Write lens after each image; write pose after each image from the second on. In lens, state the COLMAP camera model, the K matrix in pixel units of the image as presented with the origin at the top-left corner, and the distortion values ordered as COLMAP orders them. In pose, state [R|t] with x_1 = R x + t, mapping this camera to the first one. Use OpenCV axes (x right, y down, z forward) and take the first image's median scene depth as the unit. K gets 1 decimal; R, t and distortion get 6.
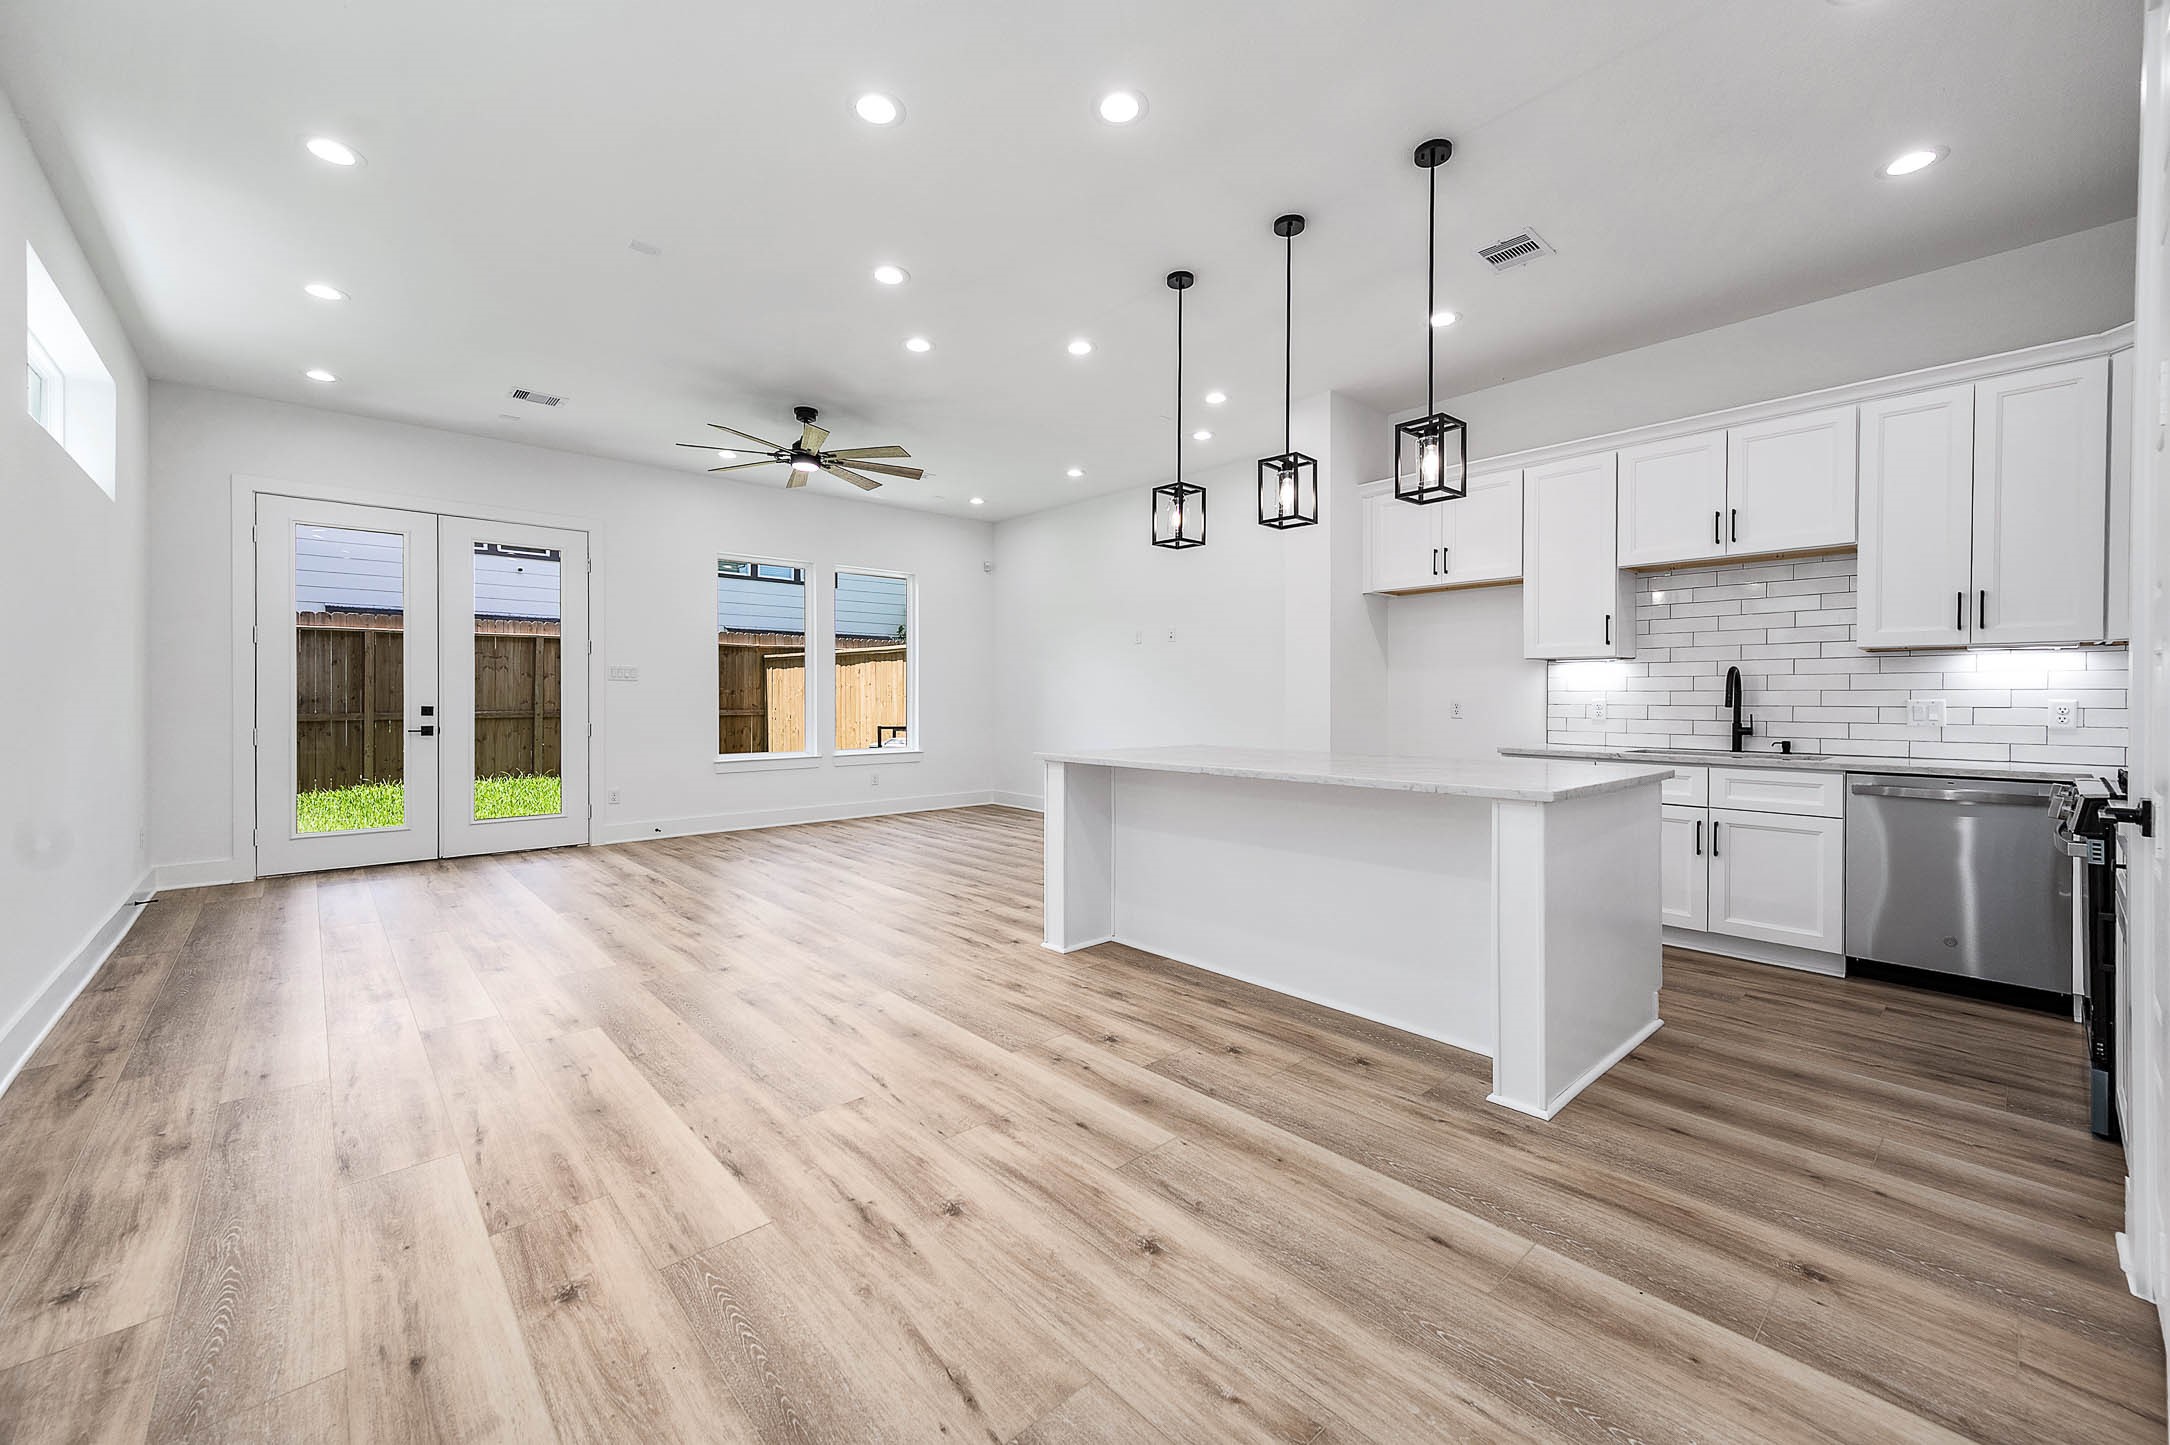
lens RADIAL K [[853.6, 0, 1090.1], [0, 853.6, 703.9], [0, 0, 1]] dist [0.010422, 0.000111]
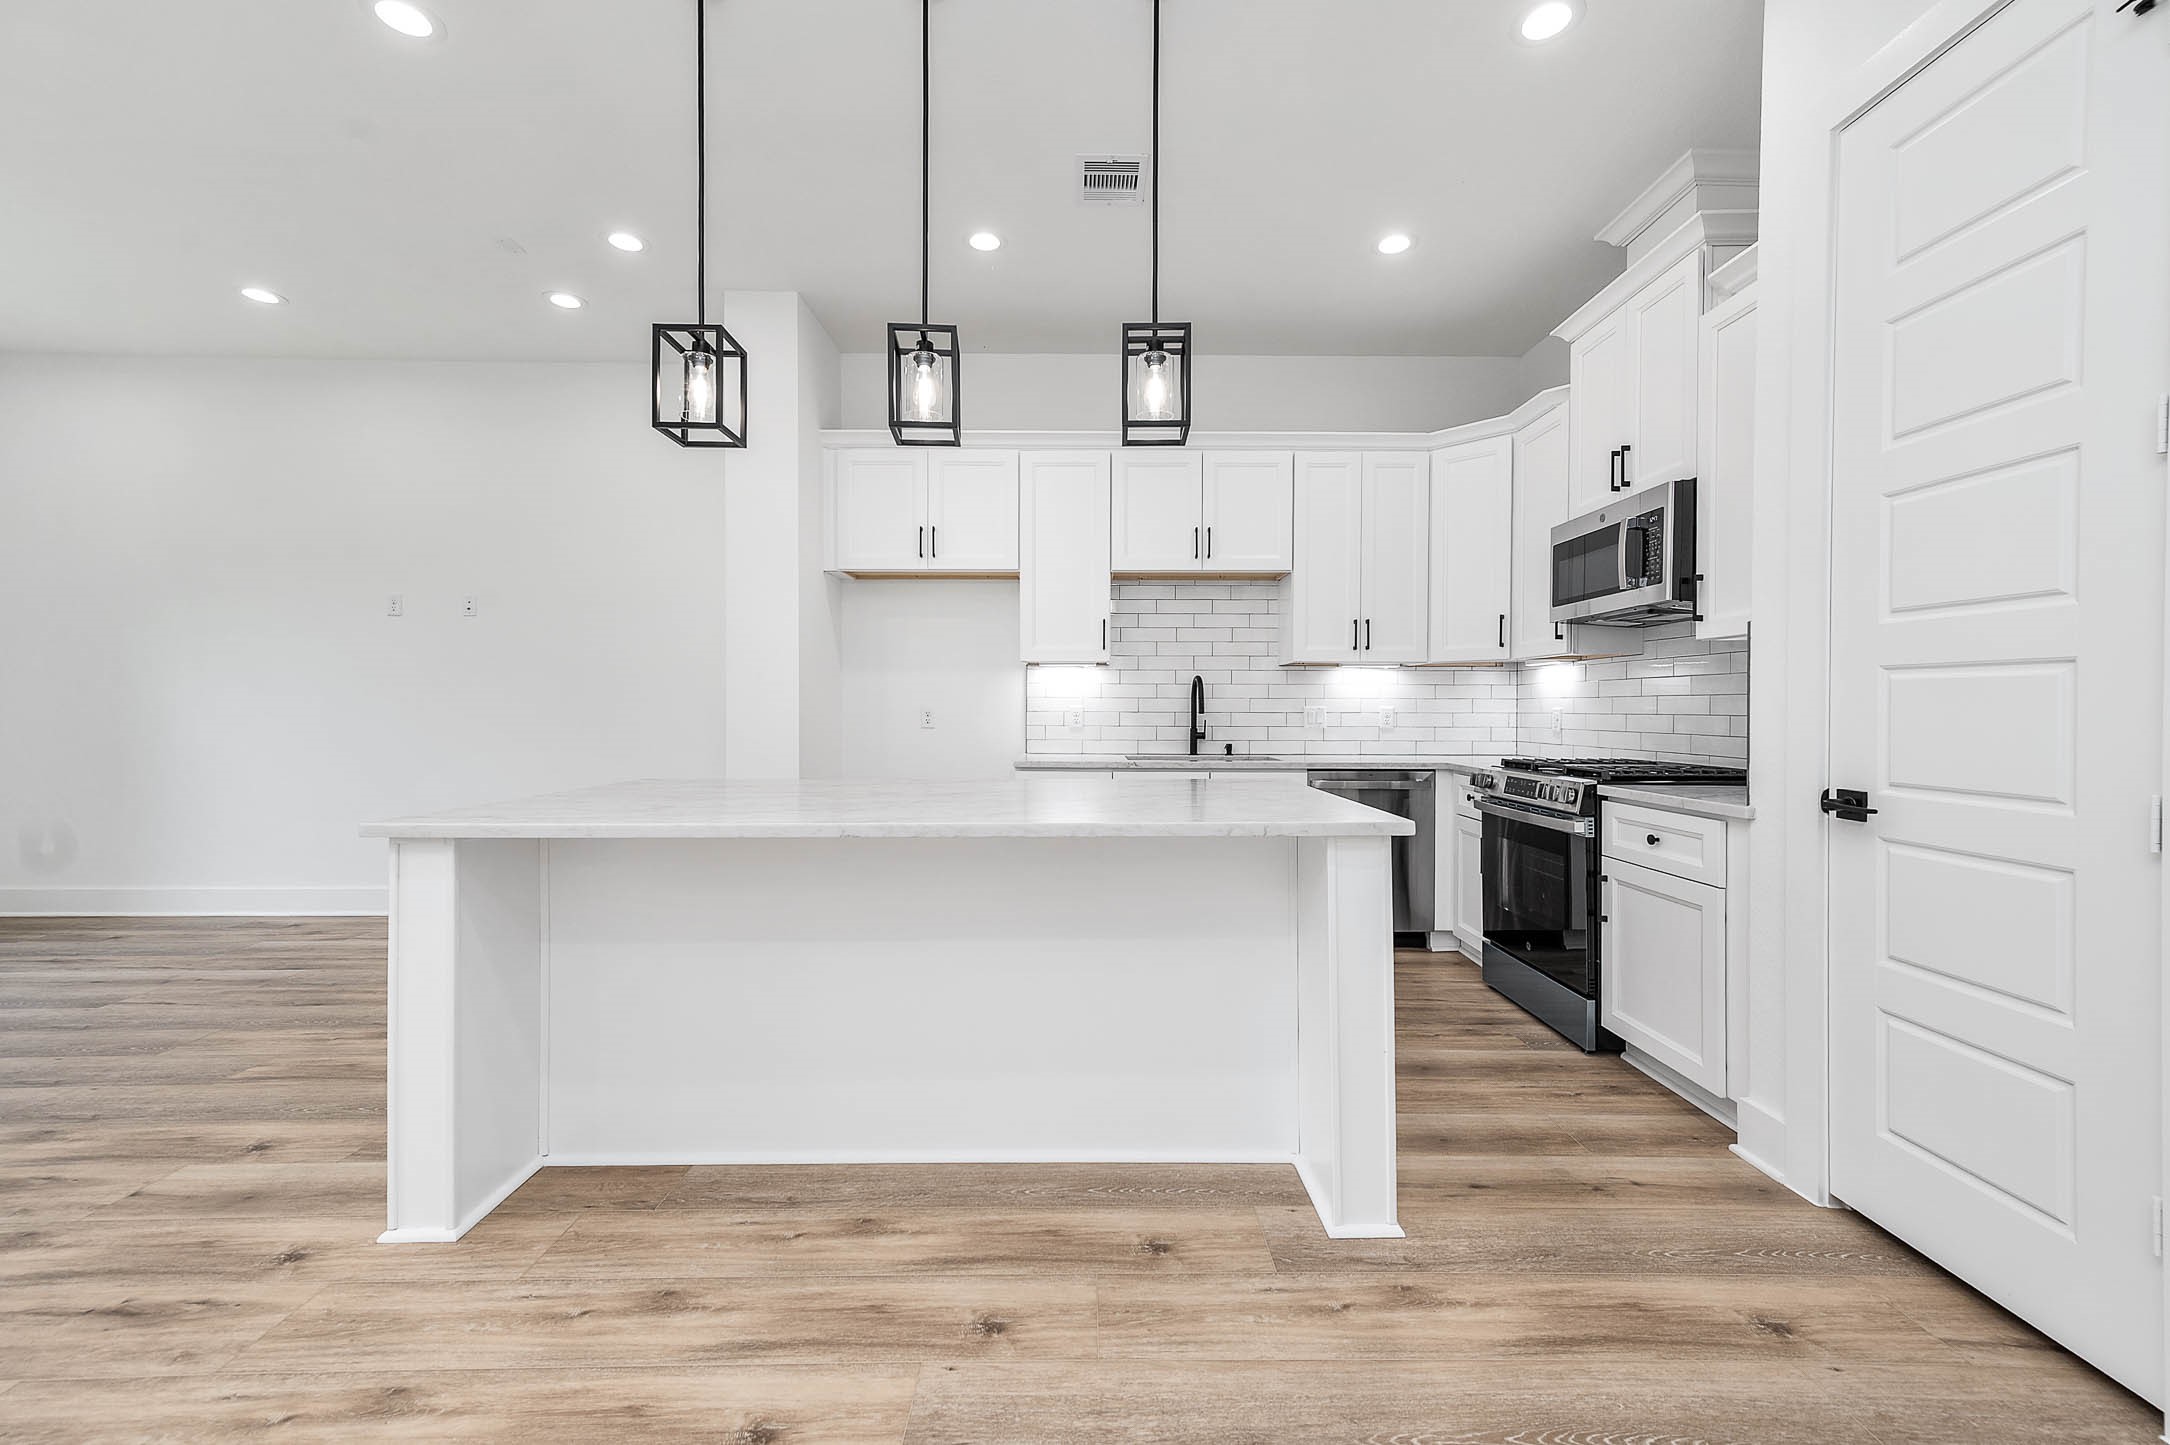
lens RADIAL K [[867.4, 0, 1091.1], [0, 867.4, 714.5], [0, 0, 1]] dist [0.012181, 0.000323]
pose [[0.666815, -0.007307, 0.745187, -0.158095], [0.003538, 0.999972, 0.006640, -0.003003], [-0.745214, -0.001791, 0.666822, 0.414814]]
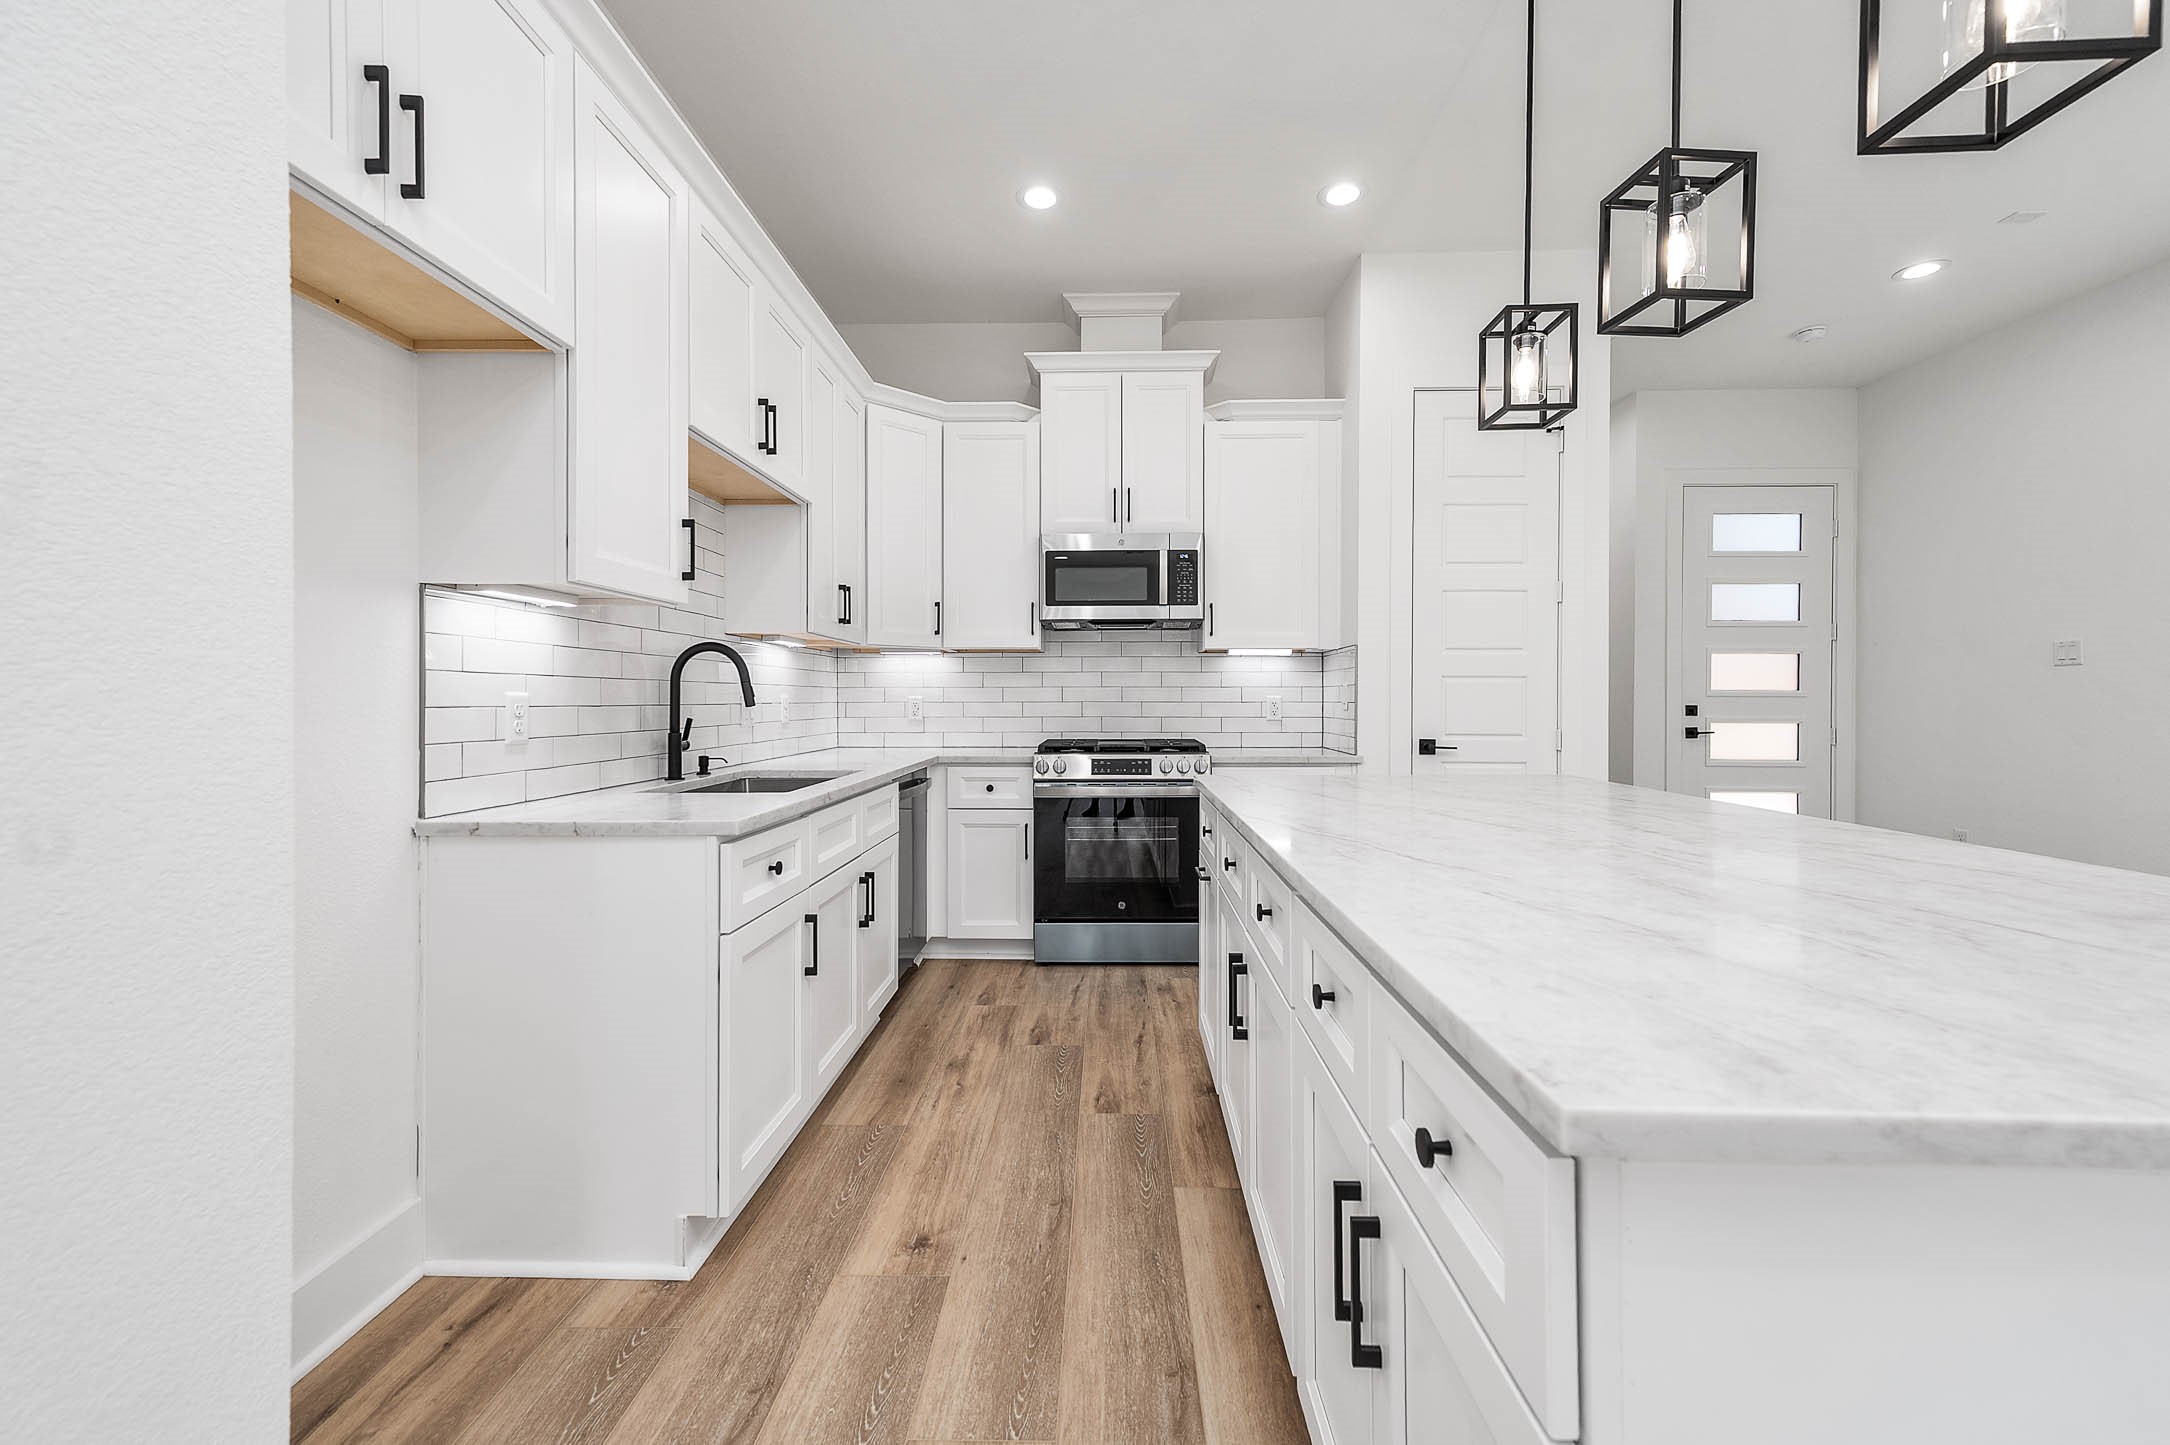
lens RADIAL K [[868.6, 0, 1088.5], [0, 868.6, 699.9], [0, 0, 1]] dist [0.011348, -0.000084]
pose [[-0.722237, -0.004139, 0.691633, 0.117329], [0.002505, 0.999960, 0.008600, -0.007211], [-0.691641, 0.007944, -0.722198, 1.392496]]
